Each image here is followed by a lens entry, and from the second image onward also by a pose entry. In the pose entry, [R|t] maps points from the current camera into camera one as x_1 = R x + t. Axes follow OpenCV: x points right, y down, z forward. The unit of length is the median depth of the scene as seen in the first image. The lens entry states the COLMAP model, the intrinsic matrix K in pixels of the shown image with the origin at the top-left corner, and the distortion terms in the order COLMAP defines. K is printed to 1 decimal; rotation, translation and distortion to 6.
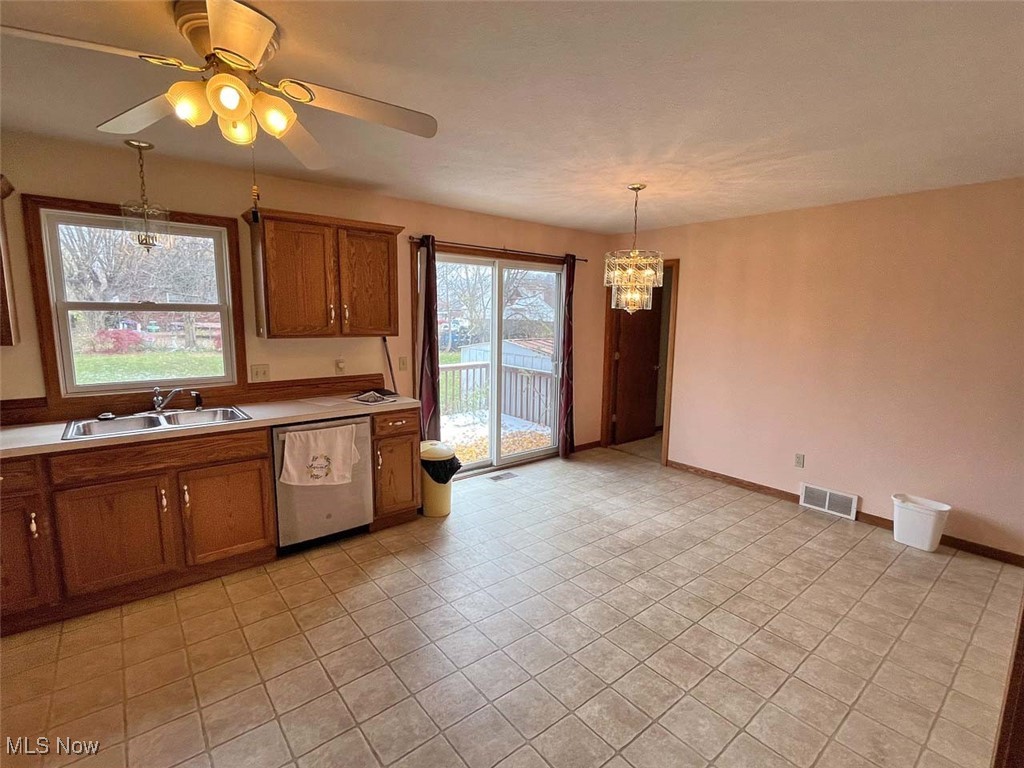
lens RADIAL K [[484.5, 0, 512.0], [0, 484.5, 384.0], [0, 0, 1]] dist [0.001323, 0.000748]
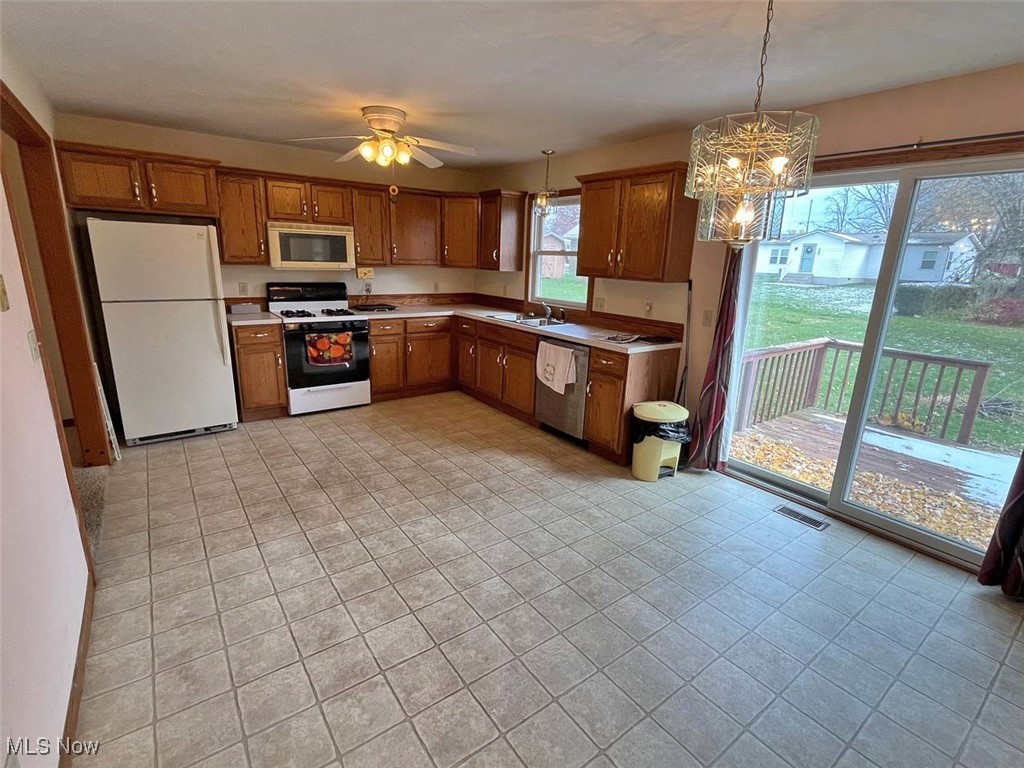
lens RADIAL K [[485.6, 0, 511.4], [0, 485.6, 380.4], [0, 0, 1]] dist [-0.000245, 0.000084]
pose [[-0.051102, 0.229925, -0.971866, 0.964842], [-0.179009, 0.955268, 0.235411, -0.110623], [0.982519, 0.186003, -0.007658, 0.962567]]
